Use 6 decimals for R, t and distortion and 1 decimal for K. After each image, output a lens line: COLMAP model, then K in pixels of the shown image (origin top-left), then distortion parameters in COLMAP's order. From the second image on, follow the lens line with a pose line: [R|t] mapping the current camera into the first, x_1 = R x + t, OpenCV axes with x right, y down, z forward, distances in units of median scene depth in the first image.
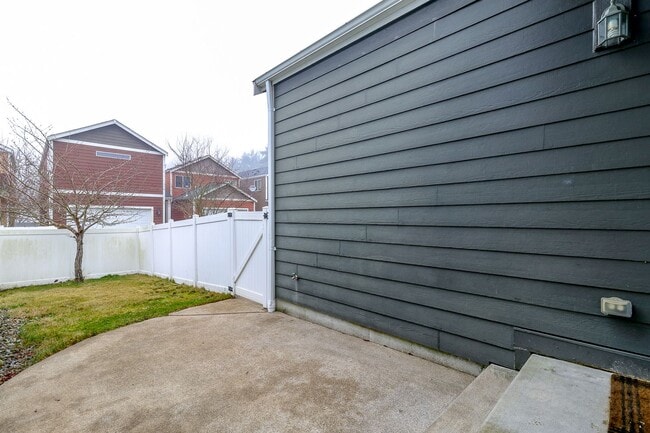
lens RADIAL K [[301.3, 0, 331.5], [0, 301.3, 217.1], [0, 0, 1]] dist [0.003397, 0.001116]
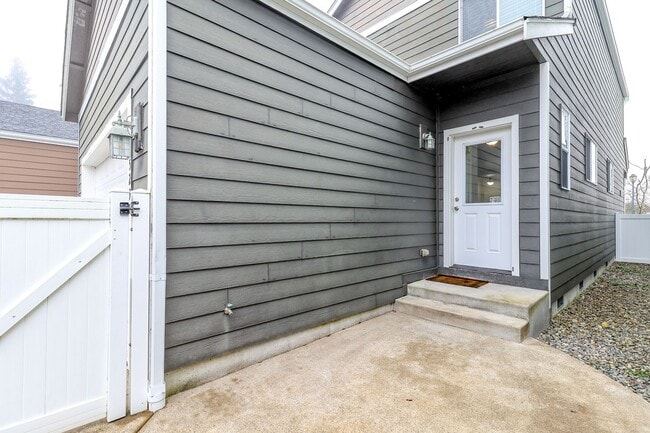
lens RADIAL K [[301.3, 0, 320.2], [0, 301.3, 215.4], [0, 0, 1]] dist [0.003397, 0.001116]
pose [[0.058548, 0.013852, 0.998188, -0.525556], [-0.004506, 0.999897, -0.013611, 0.008178], [-0.998274, -0.003701, 0.058604, 0.555591]]
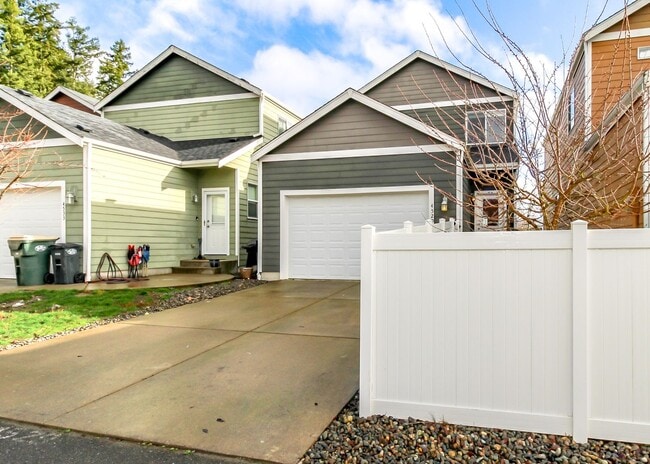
lens RADIAL K [[441.1, 0, 382.4], [0, 441.1, 248.7], [0, 0, 1]] dist [0.004655, 0.001031]
pose [[-0.492250, -0.006709, 0.870428, -1.695303], [0.000024, 0.999970, 0.007721, 0.077890], [-0.870454, 0.003821, -0.492235, 2.057314]]
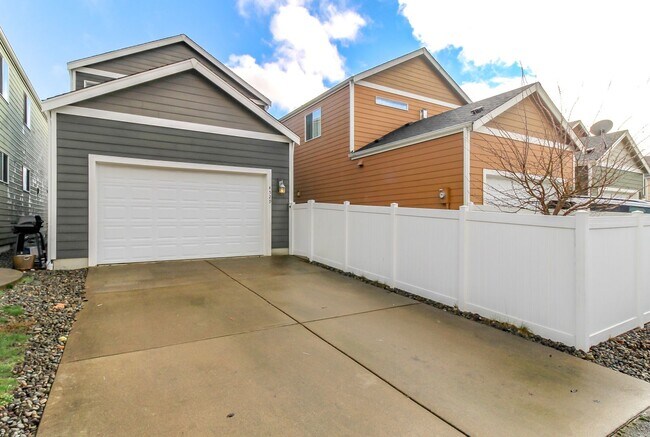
lens RADIAL K [[357.7, 0, 335.3], [0, 357.7, 221.6], [0, 0, 1]] dist [-0.003766, -0.000472]
pose [[-0.978988, -0.000522, 0.203915, -0.780044], [0.000263, 0.999993, 0.003822, 0.065639], [-0.203916, 0.003795, -0.978981, 2.596179]]
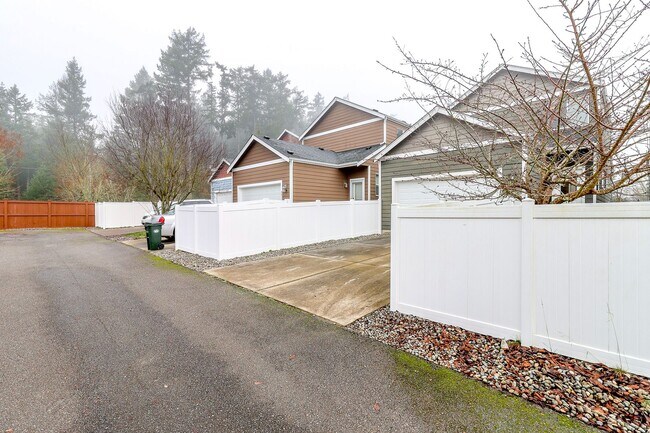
lens RADIAL K [[301.3, 0, 325.3], [0, 301.3, 214.5], [0, 0, 1]] dist [0.003397, 0.001116]
pose [[0.004130, -0.006064, 0.999973, -1.897572], [0.002999, 0.999977, 0.006052, 0.073501], [-0.999987, 0.002974, 0.004148, 1.931605]]
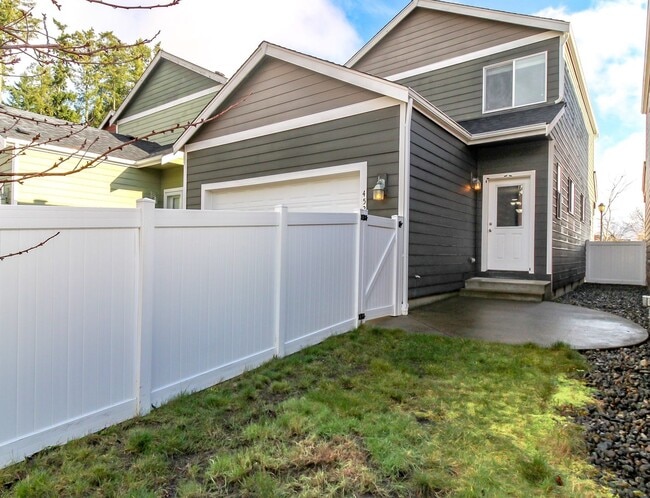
lens RADIAL K [[413.6, 0, 287.1], [0, 413.6, 251.6], [0, 0, 1]] dist [0.020942, -0.004372]
pose [[-0.099530, -0.002254, 0.995032, -1.282184], [-0.016574, 0.999862, 0.000607, 0.075858], [-0.994897, -0.016431, -0.099554, 1.237262]]
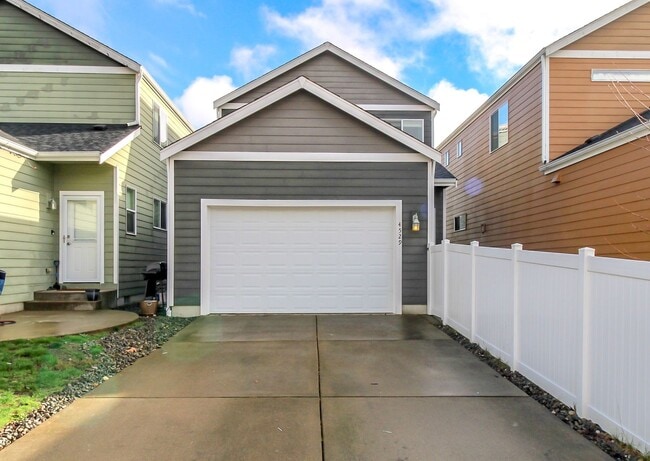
lens RADIAL K [[494.2, 0, 330.0], [0, 494.2, 263.9], [0, 0, 1]] dist [0.002595, 0.012042]
pose [[-0.733100, 0.002394, 0.680116, -1.178474], [0.000099, 0.999994, -0.003414, 0.059522], [-0.680120, -0.002435, -0.733096, 2.461399]]
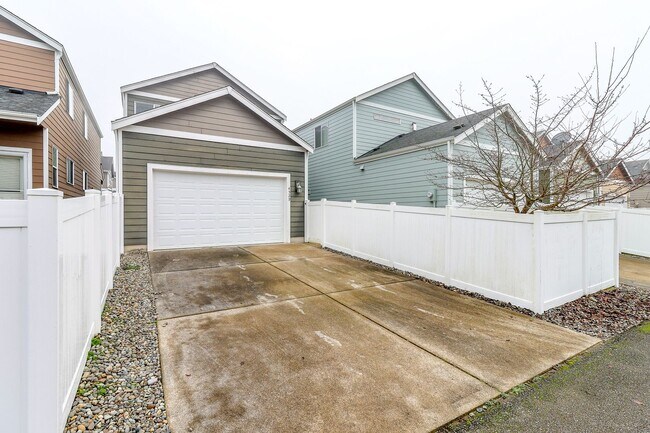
lens RADIAL K [[301.3, 0, 331.0], [0, 301.3, 212.2], [0, 0, 1]] dist [0.003397, 0.001116]
pose [[-0.974285, 0.004824, 0.225266, -0.766259], [0.003940, 0.999983, -0.004376, 0.058508], [-0.225284, -0.003376, -0.974287, 2.669073]]
